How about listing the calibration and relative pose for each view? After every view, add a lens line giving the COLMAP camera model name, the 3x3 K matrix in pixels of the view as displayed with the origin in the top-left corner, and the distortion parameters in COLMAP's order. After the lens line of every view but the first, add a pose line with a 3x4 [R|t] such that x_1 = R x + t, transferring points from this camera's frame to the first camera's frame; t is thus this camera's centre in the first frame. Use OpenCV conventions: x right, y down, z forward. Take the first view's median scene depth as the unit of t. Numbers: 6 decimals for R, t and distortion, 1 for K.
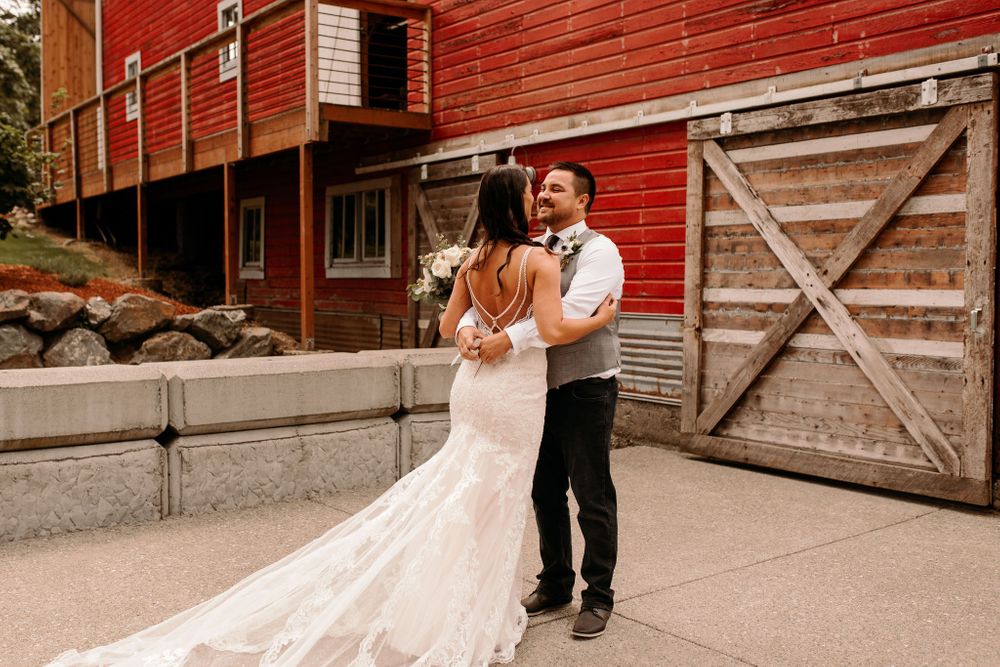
lens RADIAL K [[1028.4, 0, 460.8], [0, 1028.4, 304.3], [0, 0, 1]] dist [0.000442, 0.003933]
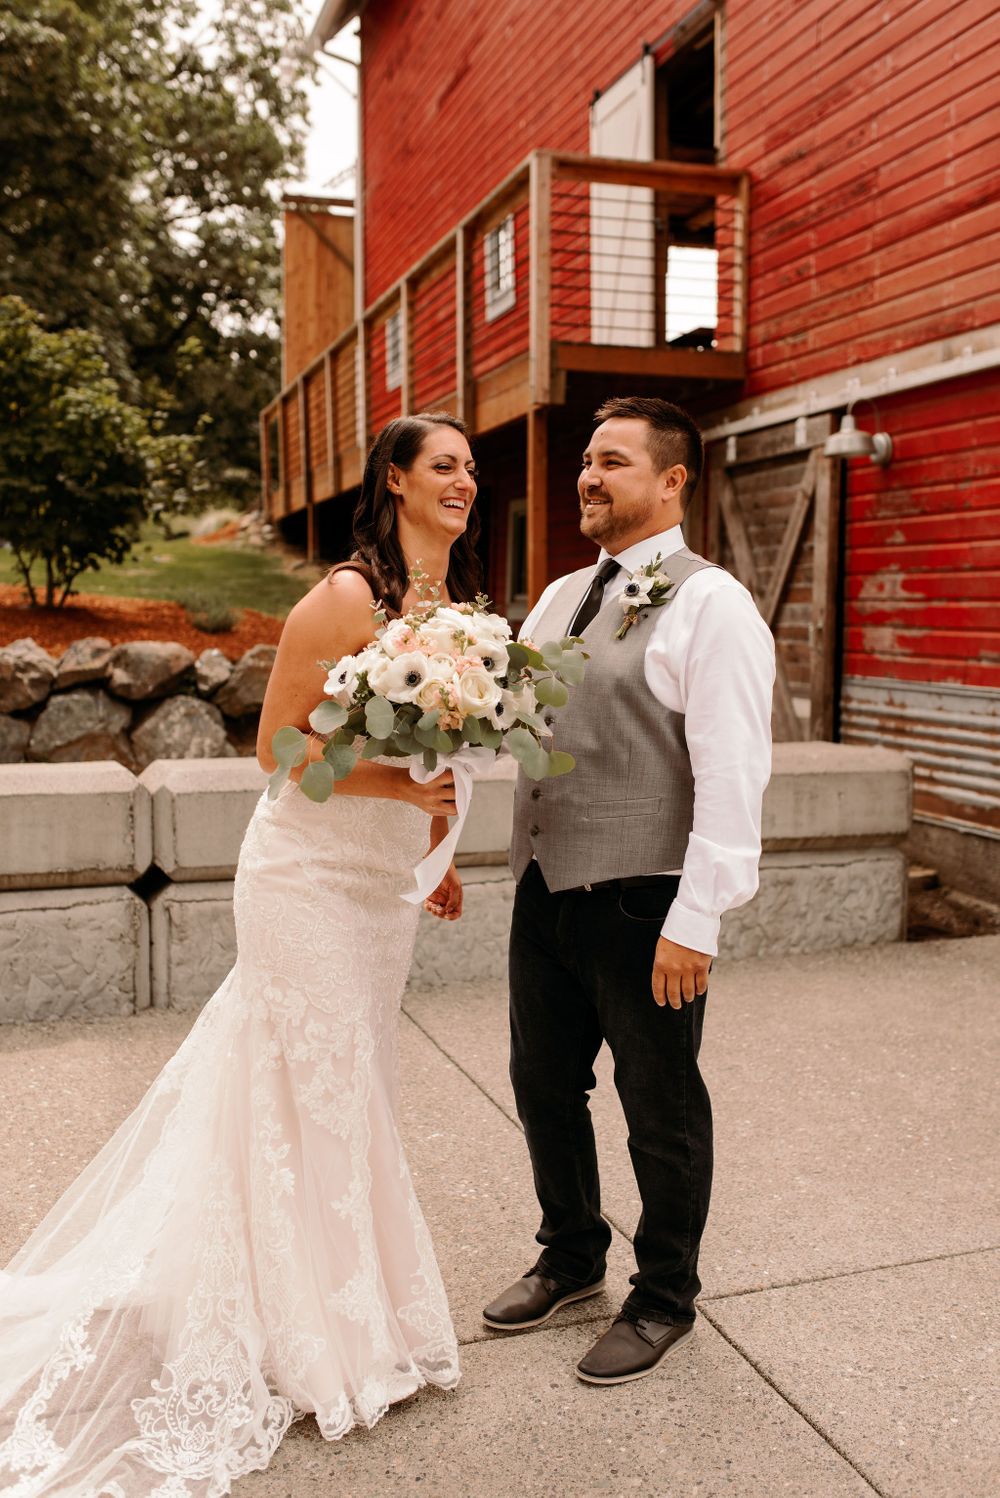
lens RADIAL K [[1459.8, 0, 506.1], [0, 1459.8, 733.5], [0, 0, 1]] dist [-0.001819, 0.003733]
pose [[0.952230, 0.030067, -0.303899, 0.147673], [-0.012794, 0.998195, 0.058671, -0.013273], [0.305115, -0.051980, 0.950896, 0.178225]]
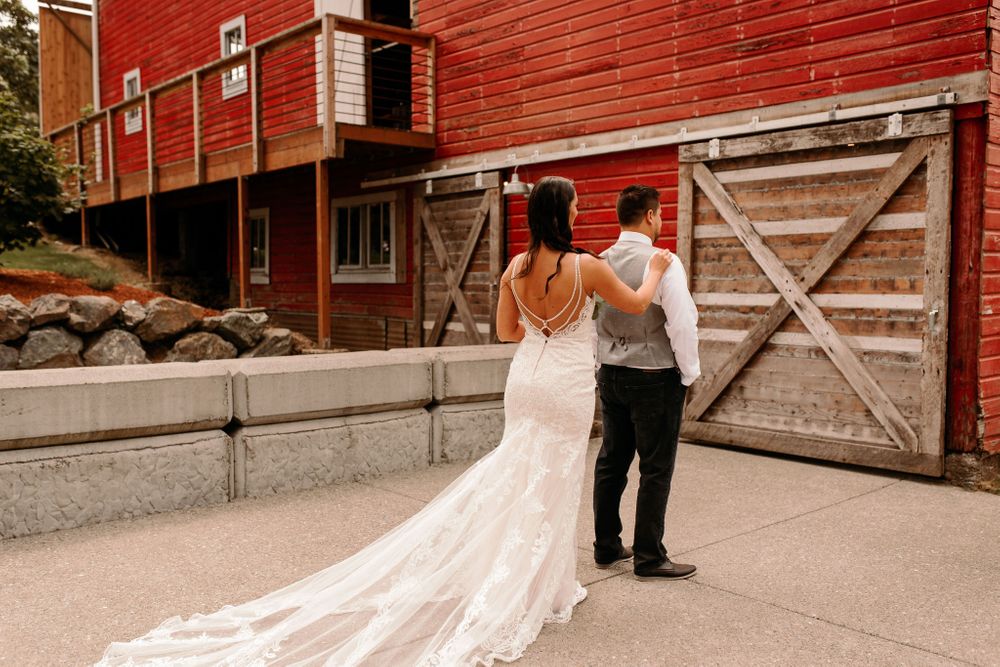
lens RADIAL K [[945.6, 0, 504.2], [0, 945.6, 333.5], [0, 0, 1]] dist [0.003656, -0.006504]
pose [[0.995689, -0.003109, 0.092706, -0.069762], [0.000534, 0.999614, 0.027781, 0.000133], [-0.092756, -0.027611, 0.995306, -0.027233]]
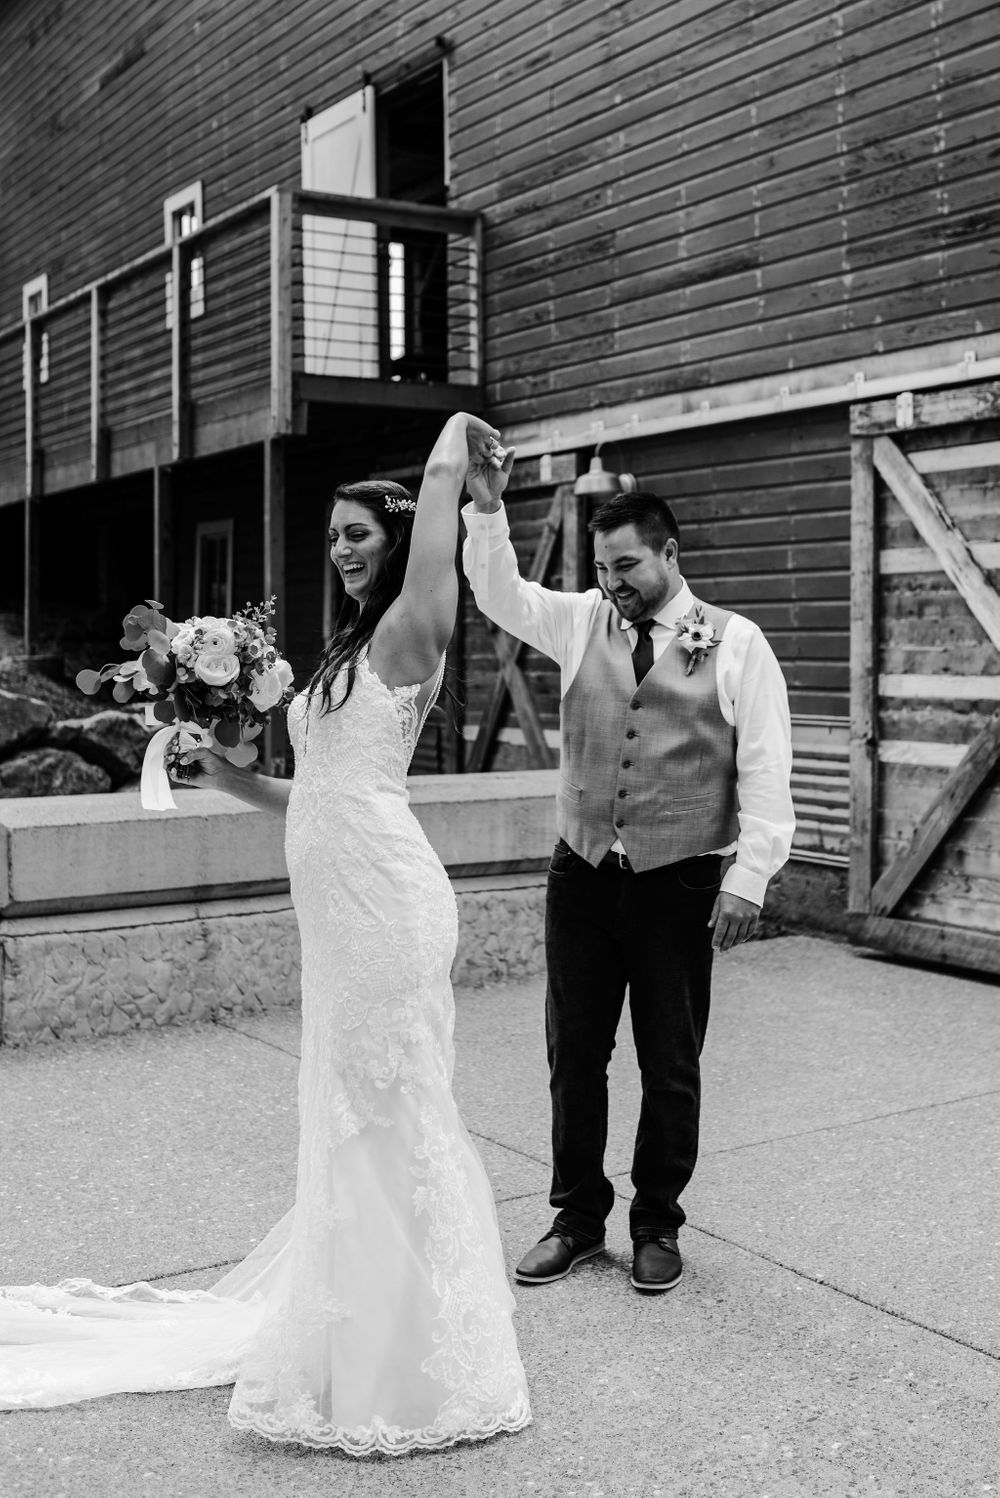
lens RADIAL K [[1838.5, 0, 597.8], [0, 1838.5, 534.2], [0, 0, 1]] dist [0.004049, -0.003847]
pose [[0.999403, -0.009205, -0.033314, 0.105321], [0.006386, 0.996466, -0.083752, -0.008327], [0.033968, 0.083489, 0.995930, -0.107366]]
